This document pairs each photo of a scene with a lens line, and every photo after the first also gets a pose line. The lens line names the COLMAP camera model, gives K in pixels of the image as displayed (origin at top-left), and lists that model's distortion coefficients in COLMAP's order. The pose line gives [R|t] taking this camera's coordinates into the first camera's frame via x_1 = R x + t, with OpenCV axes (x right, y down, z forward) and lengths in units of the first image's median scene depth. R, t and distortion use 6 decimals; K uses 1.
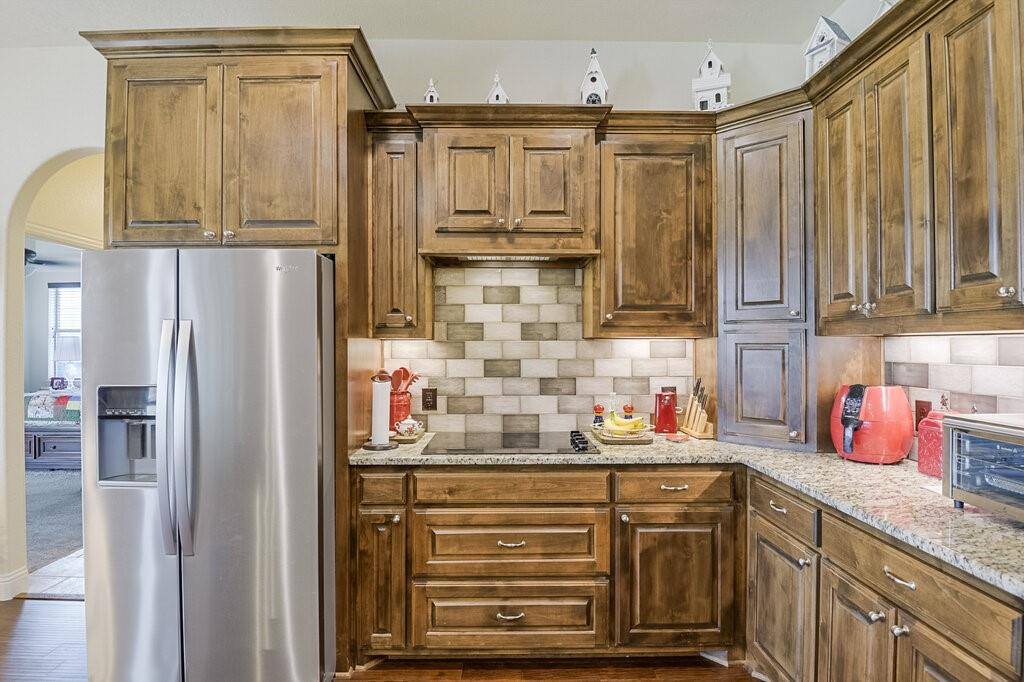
lens RADIAL K [[537.8, 0, 508.6], [0, 537.8, 345.0], [0, 0, 1]] dist [-0.015595, -0.013905]
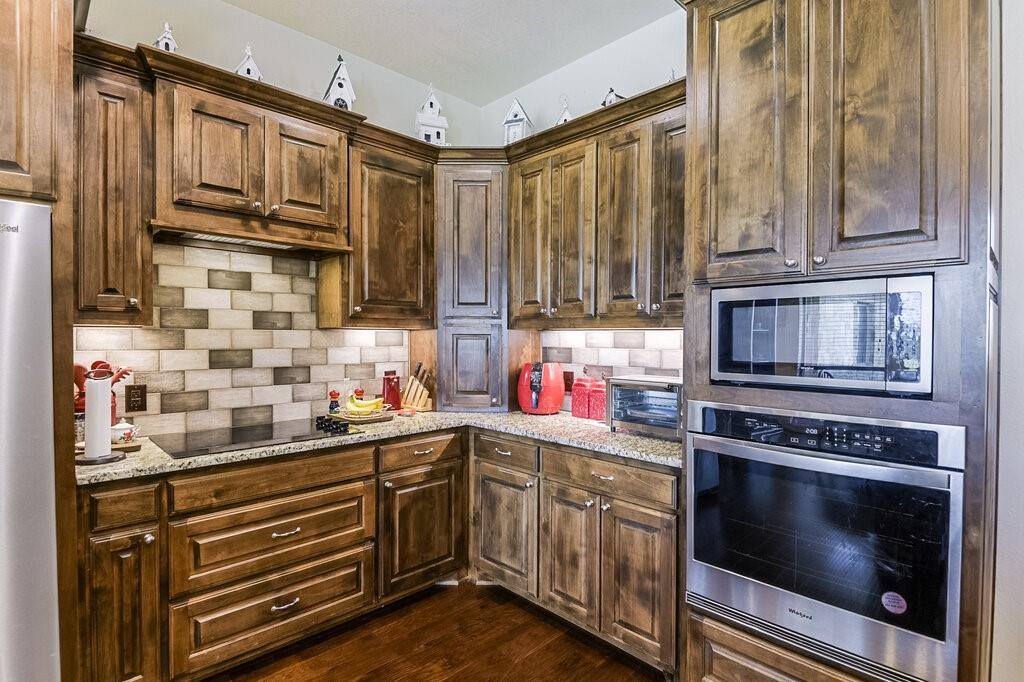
lens RADIAL K [[502.8, 0, 518.0], [0, 502.8, 345.8], [0, 0, 1]] dist [-0.004562, -0.011564]
pose [[0.718493, -0.009128, 0.695474, -0.323432], [-0.005828, 0.999800, 0.019143, 0.001015], [-0.695510, -0.017807, 0.718296, 0.032788]]
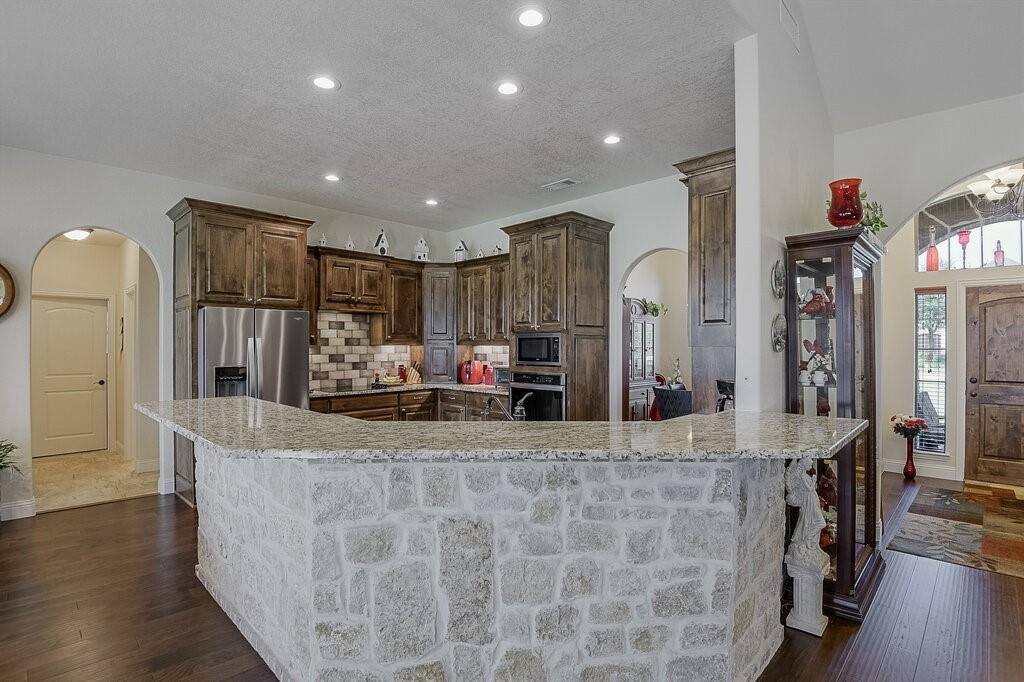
lens RADIAL K [[493.1, 0, 515.5], [0, 493.1, 343.8], [0, 0, 1]] dist [-0.003978, -0.000104]
pose [[0.699289, 0.004520, 0.714825, -1.186748], [-0.004663, 0.999988, -0.001761, -0.020942], [-0.714824, -0.002101, 0.699301, -1.190414]]
